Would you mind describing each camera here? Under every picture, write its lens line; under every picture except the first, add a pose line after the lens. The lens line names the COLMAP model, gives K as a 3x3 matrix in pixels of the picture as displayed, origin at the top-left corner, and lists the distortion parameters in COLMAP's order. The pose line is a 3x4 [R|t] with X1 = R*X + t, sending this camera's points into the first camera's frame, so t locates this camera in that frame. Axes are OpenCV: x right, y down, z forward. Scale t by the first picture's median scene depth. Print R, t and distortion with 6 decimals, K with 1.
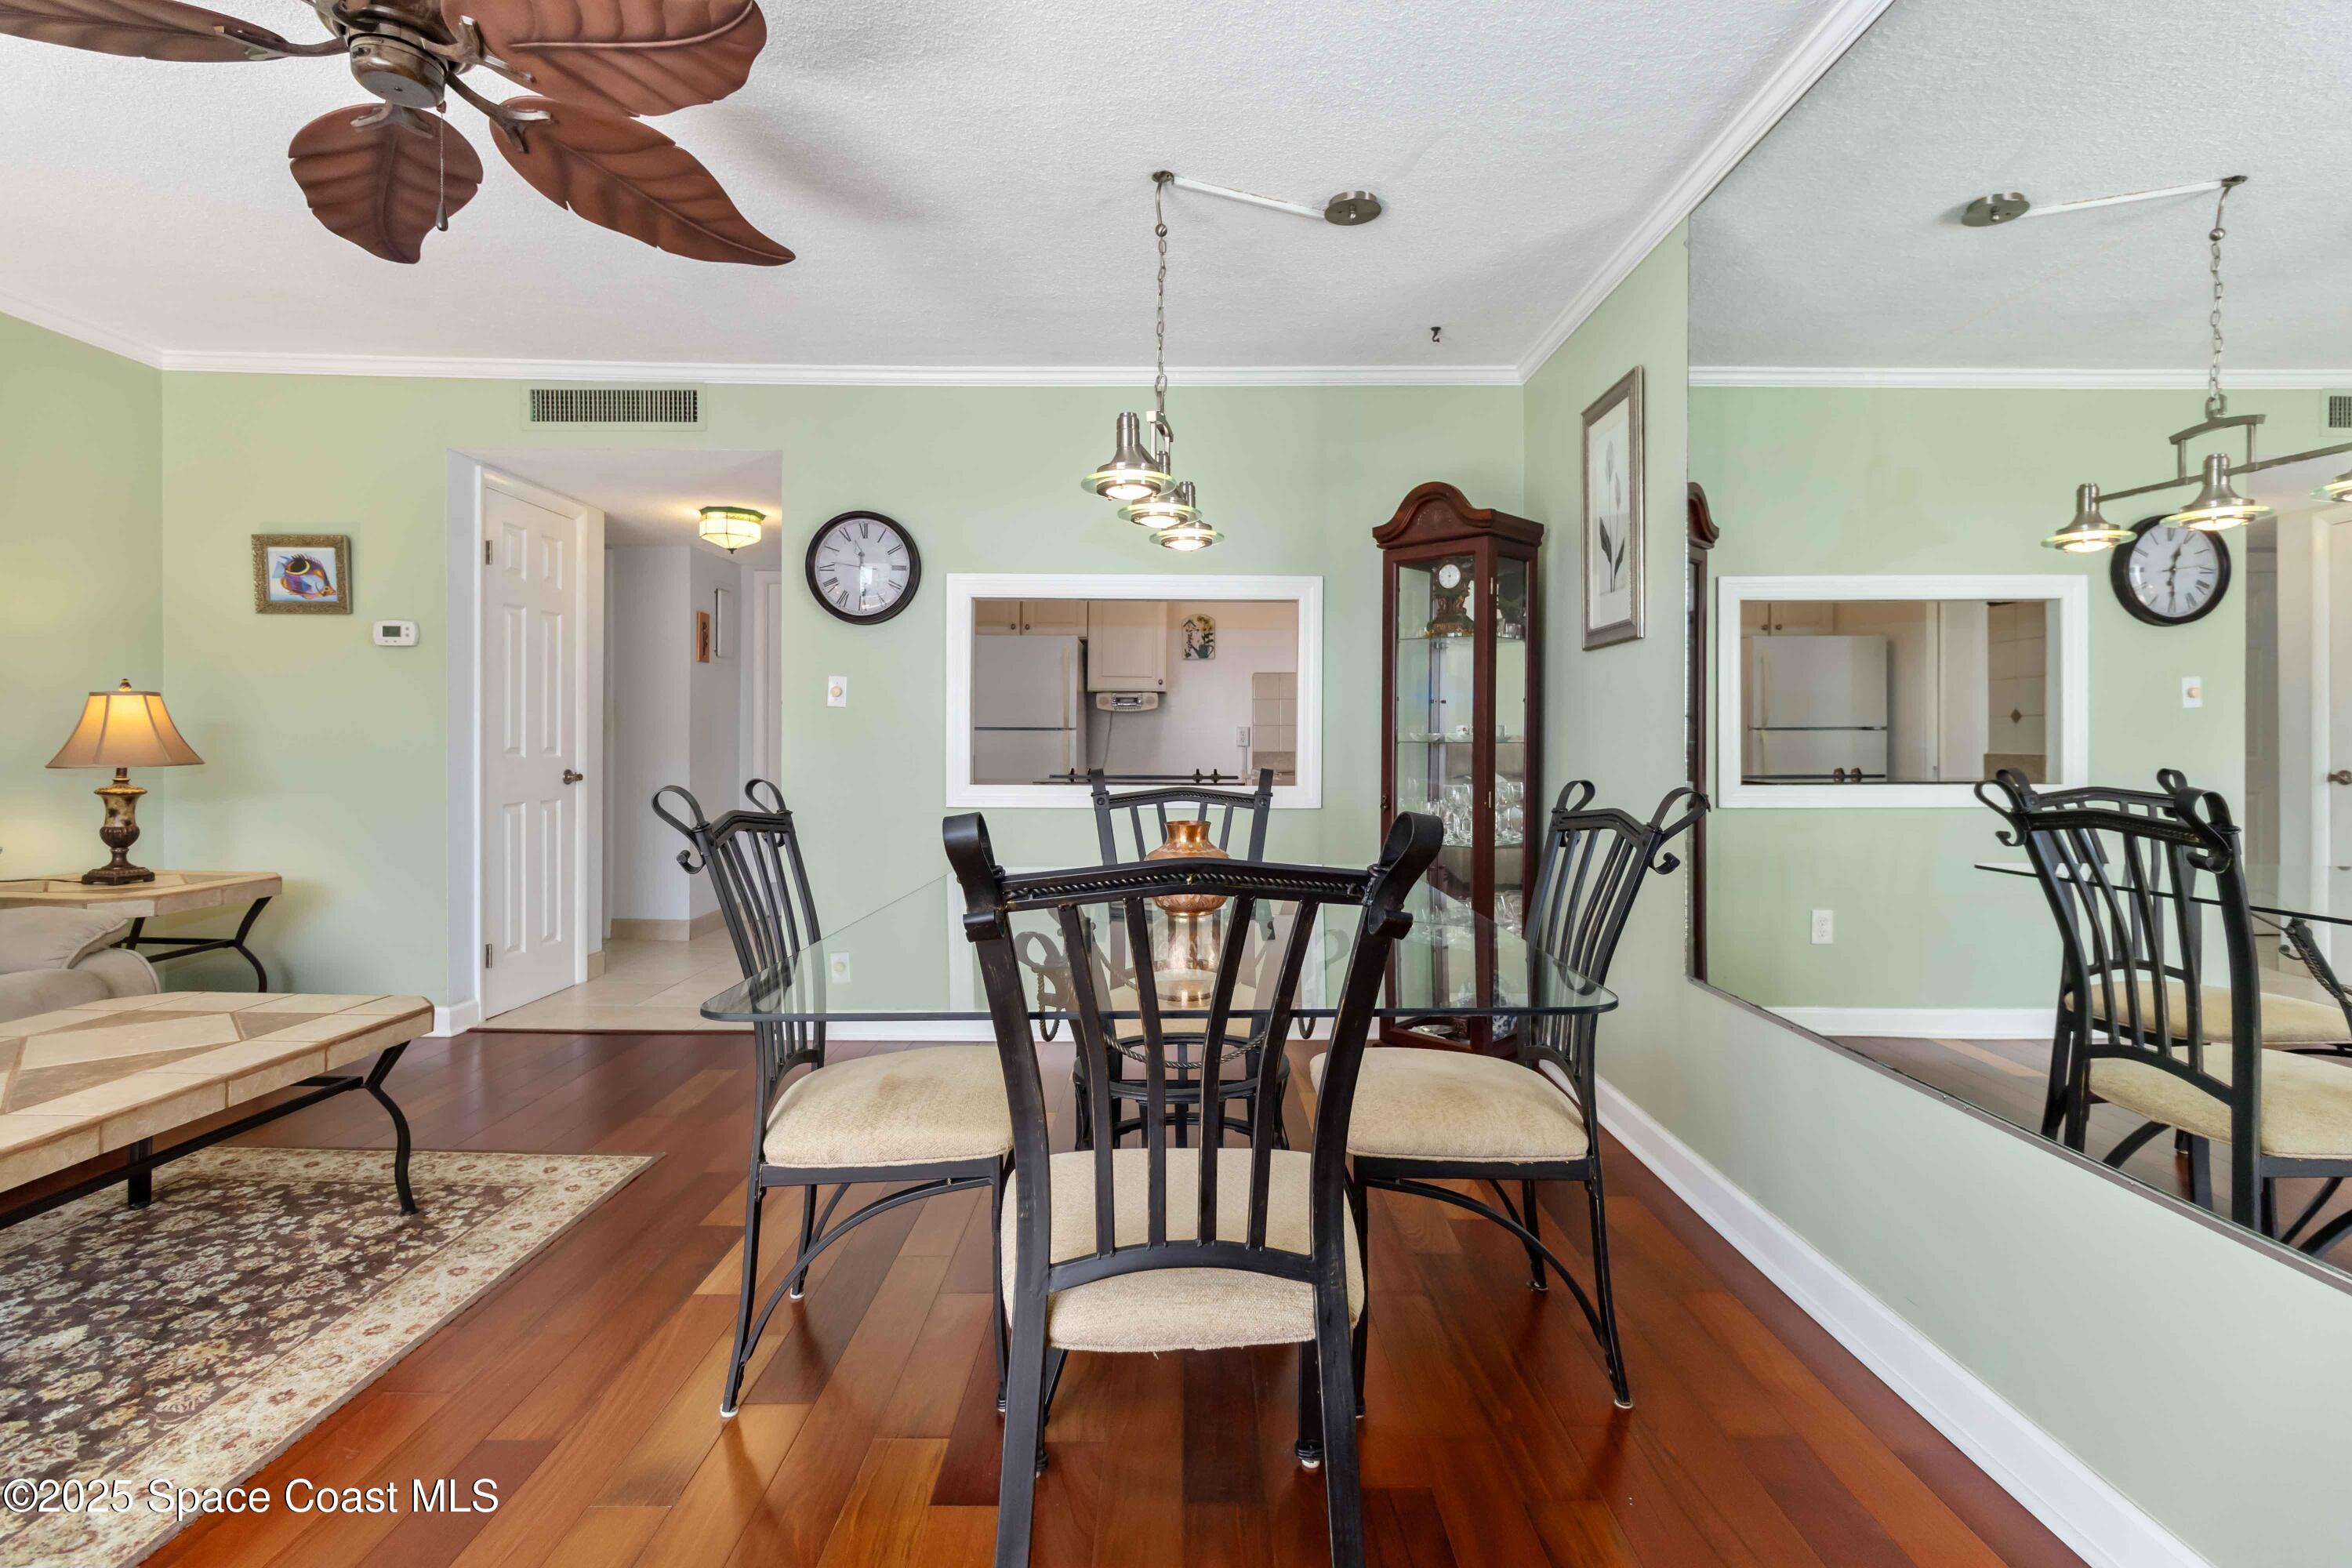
lens RADIAL K [[1104.4, 0, 1182.8], [0, 1104.4, 733.4], [0, 0, 1]] dist [0.006059, 0.000241]
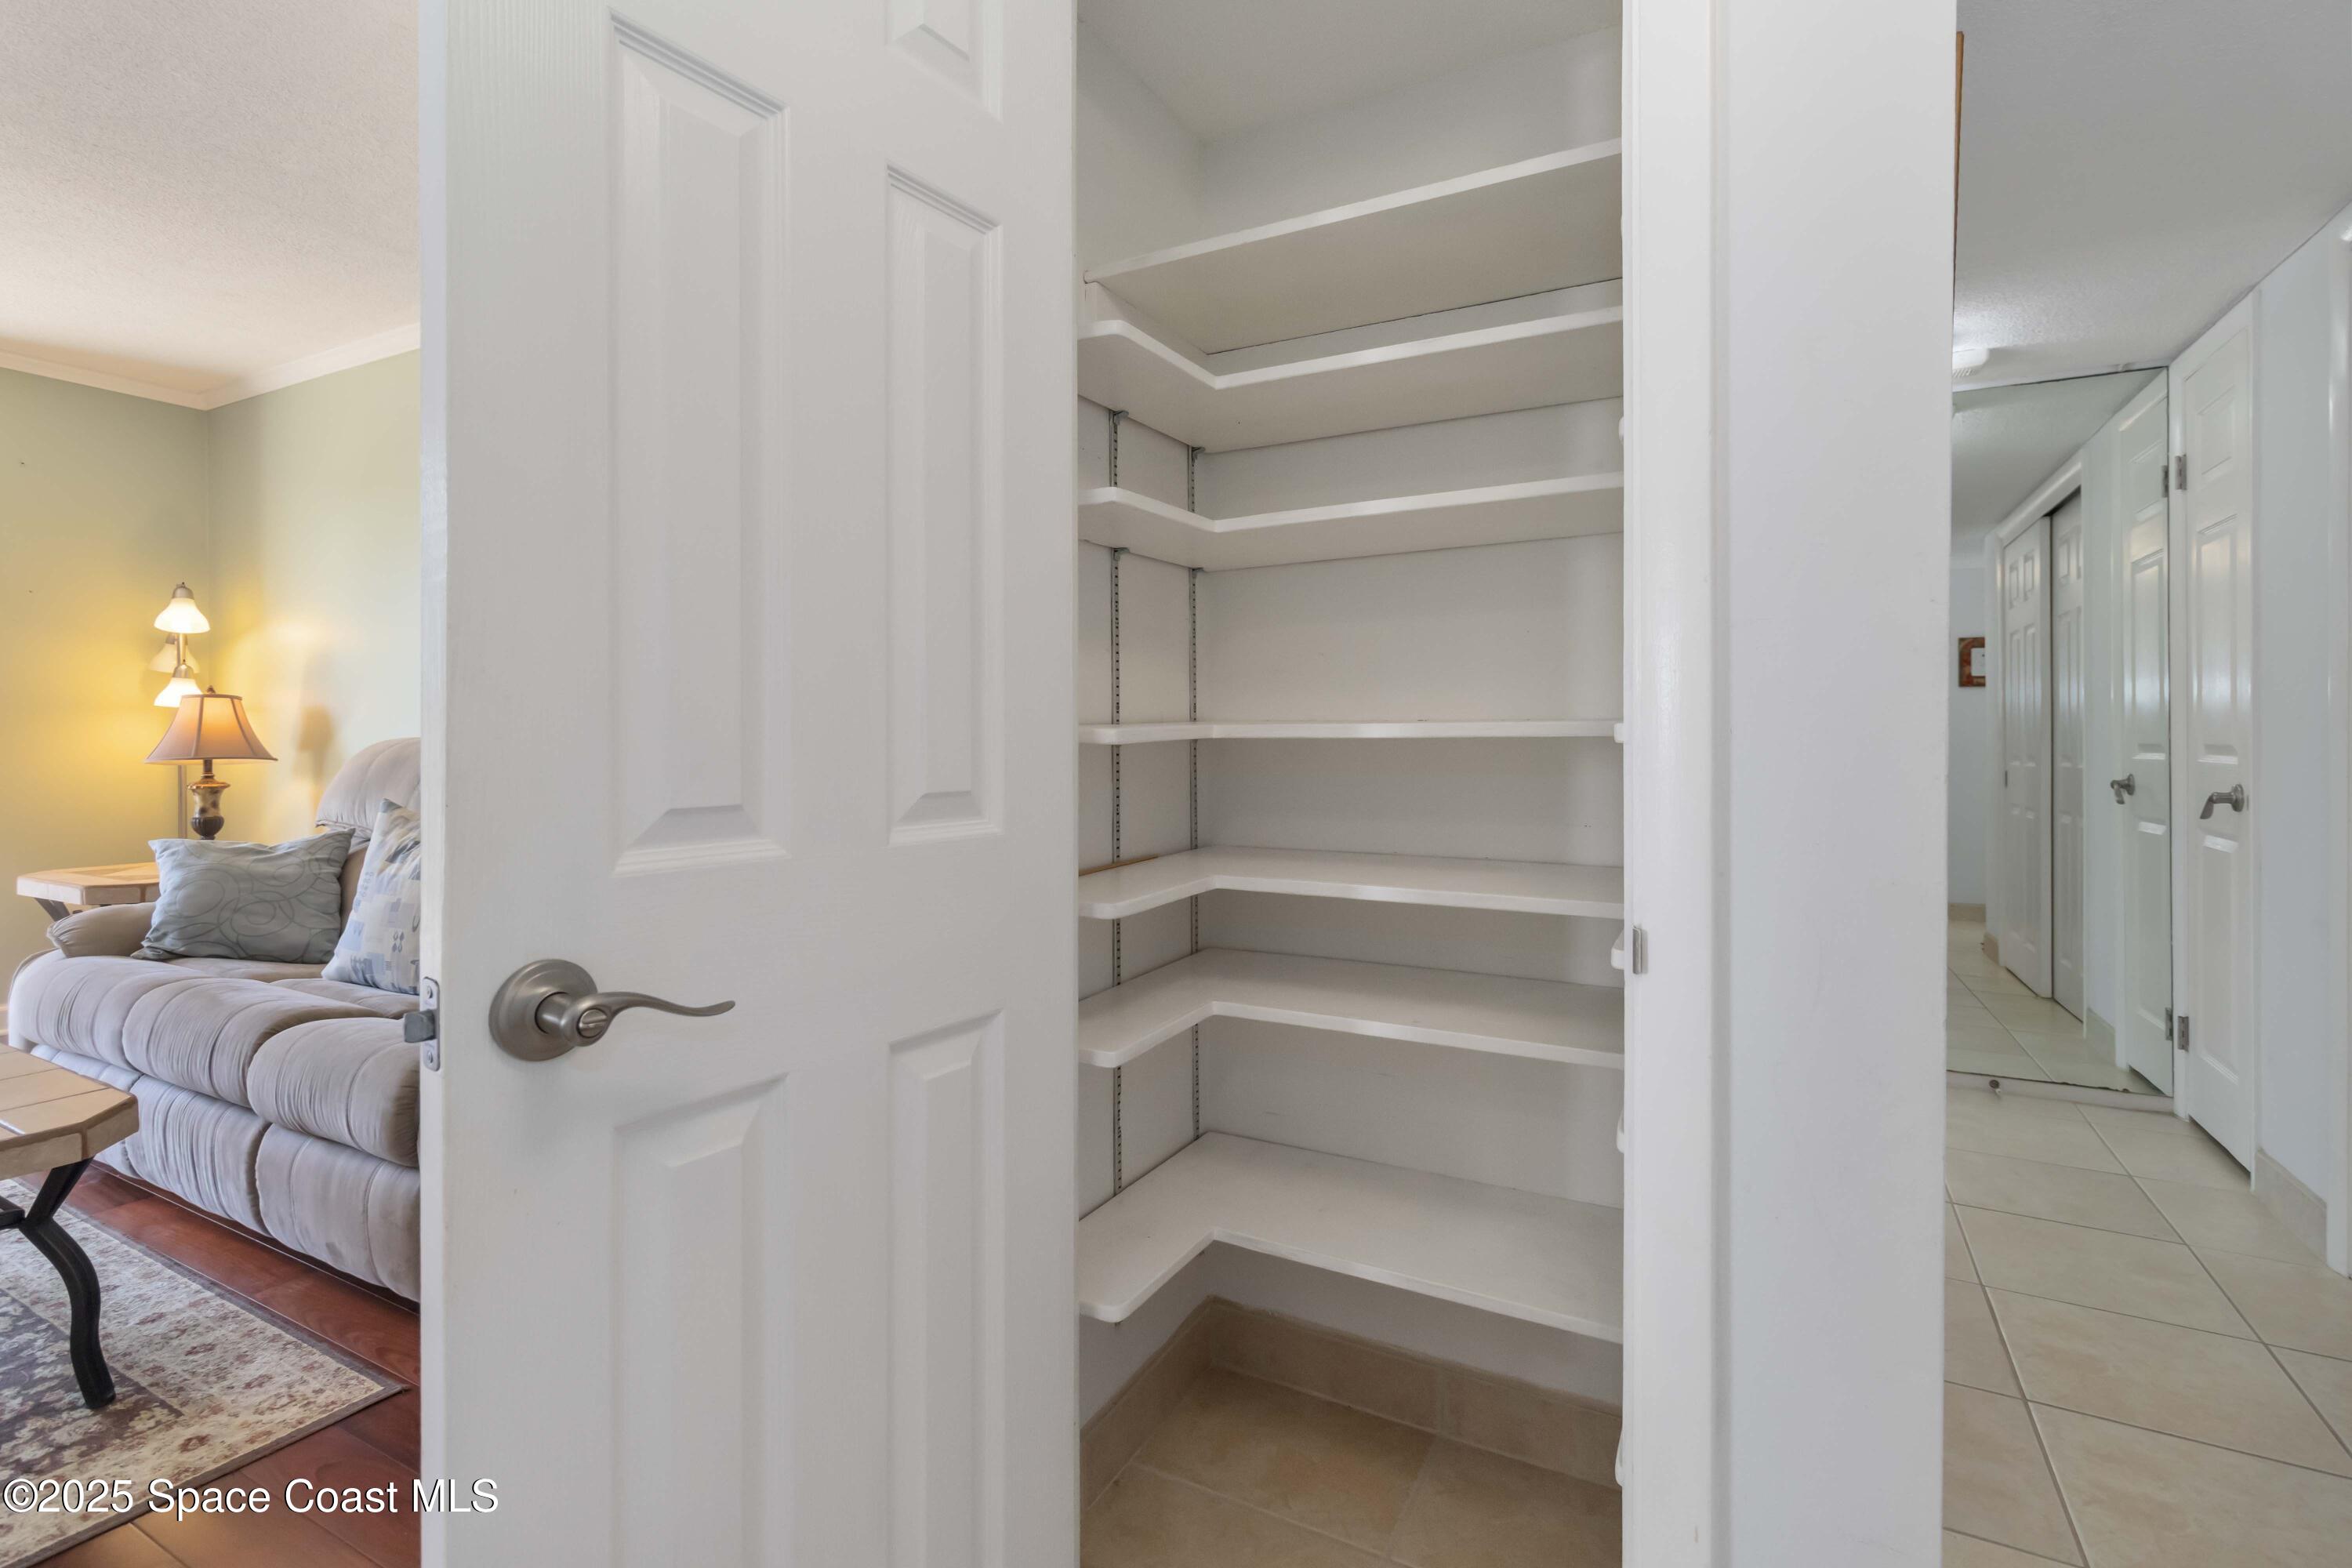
lens RADIAL K [[1104.4, 0, 1182.8], [0, 1104.4, 733.4], [0, 0, 1]] dist [0.006059, 0.000241]
pose [[-0.478176, -0.008174, -0.878226, -0.696363], [-0.000339, 0.999958, -0.009122, 0.003897], [0.878264, -0.004064, -0.478159, 2.124165]]
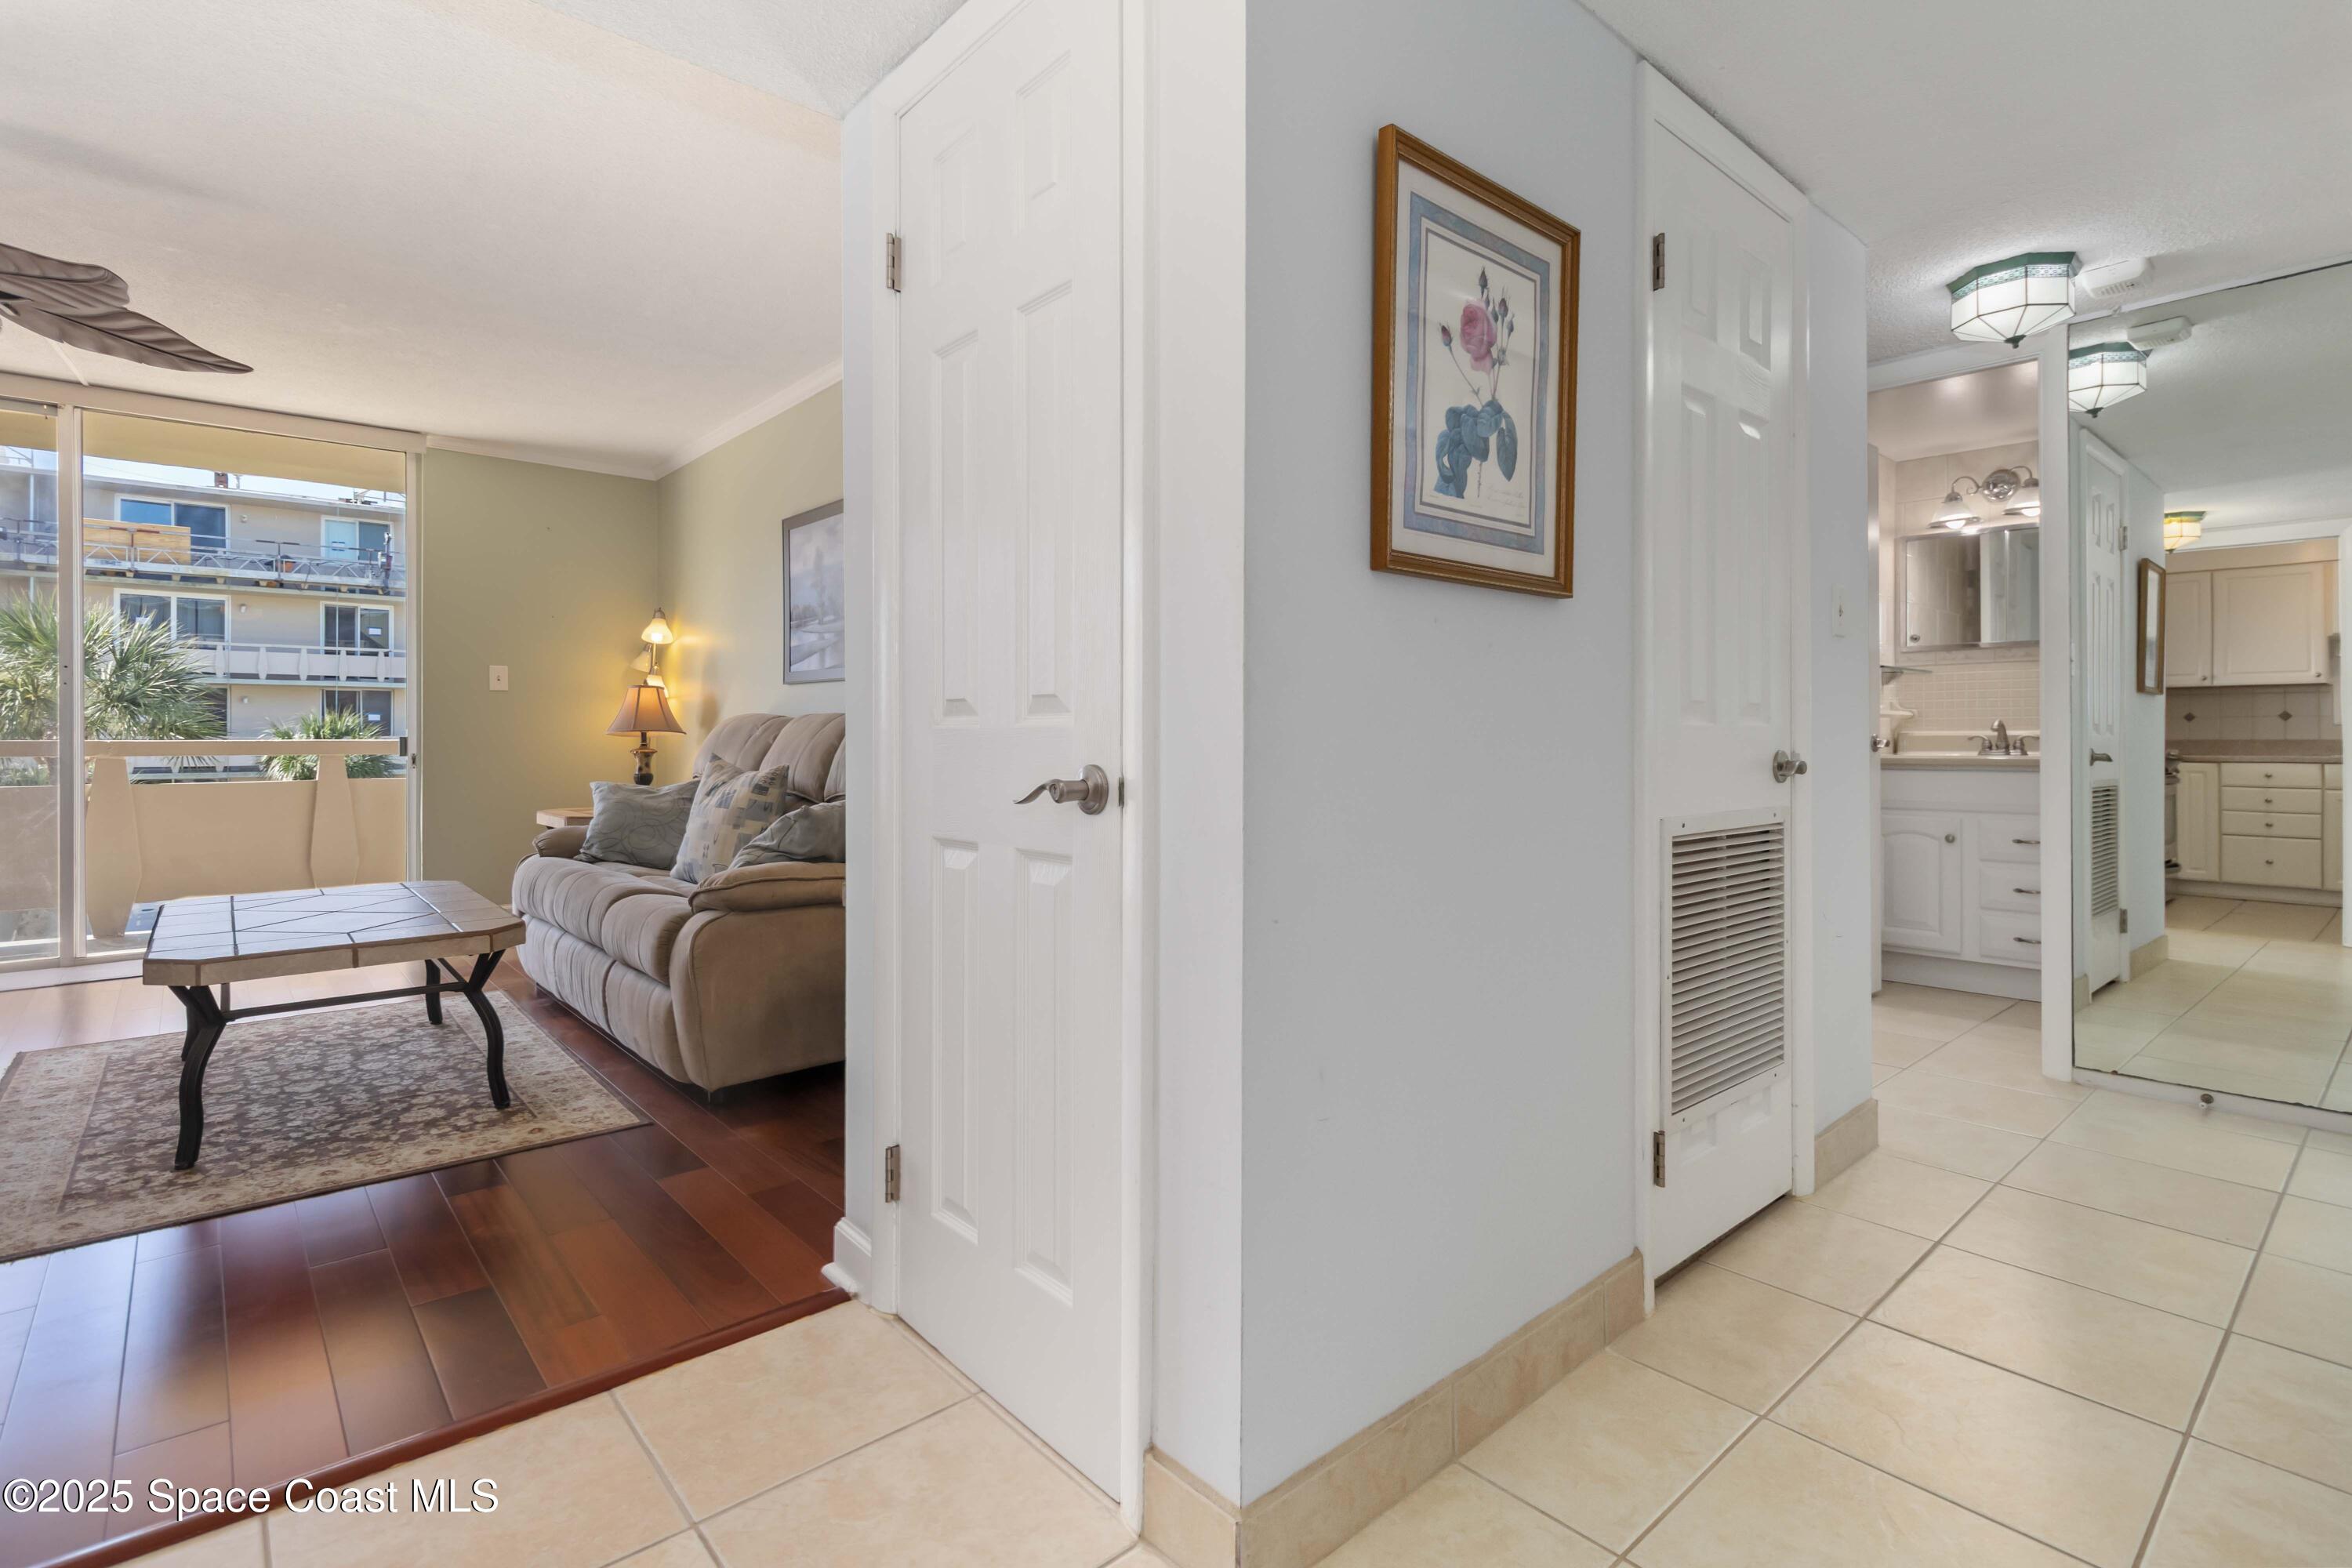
lens RADIAL K [[1134.5, 0, 1188.1], [0, 1134.5, 743.2], [0, 0, 1]] dist [0.002243, 0.001360]
pose [[-0.751275, -0.009088, -0.659927, -0.754174], [-0.006308, 0.999958, -0.006590, 0.059148], [0.659960, -0.000788, -0.751301, 2.555022]]
